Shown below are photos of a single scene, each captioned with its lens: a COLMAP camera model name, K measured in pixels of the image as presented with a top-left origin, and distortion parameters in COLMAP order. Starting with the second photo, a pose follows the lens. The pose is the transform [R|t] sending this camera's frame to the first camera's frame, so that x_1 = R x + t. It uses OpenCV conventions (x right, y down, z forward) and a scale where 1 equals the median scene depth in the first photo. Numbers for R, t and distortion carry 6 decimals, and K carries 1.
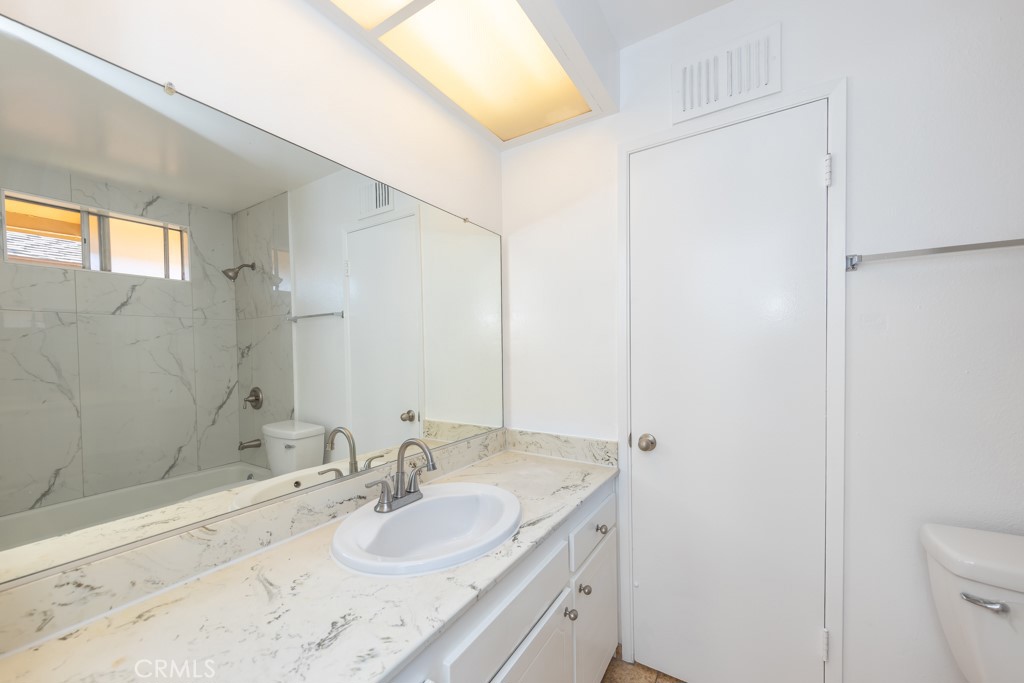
lens RADIAL K [[378.1, 0, 515.0], [0, 378.1, 358.3], [0, 0, 1]] dist [0.001857, -0.000124]
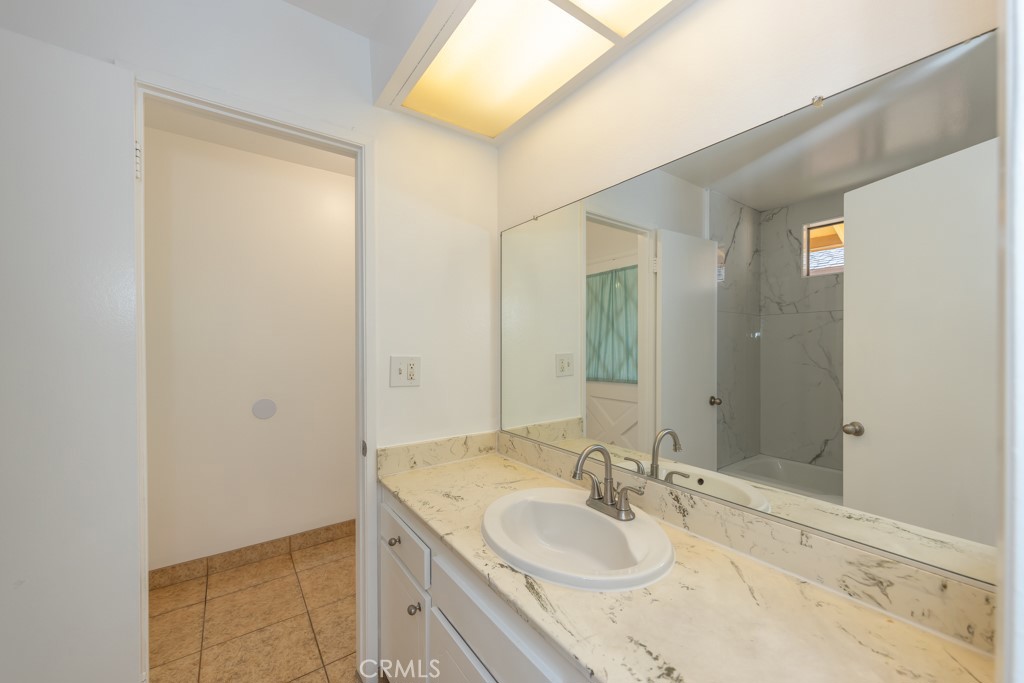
lens RADIAL K [[385.6, 0, 513.3], [0, 385.6, 344.6], [0, 0, 1]] dist [0.002805, -0.000028]
pose [[-0.365600, 0.014576, -0.930658, 0.611592], [-0.008142, 0.999789, 0.018857, -0.053071], [0.930736, 0.014471, -0.365404, 0.977038]]
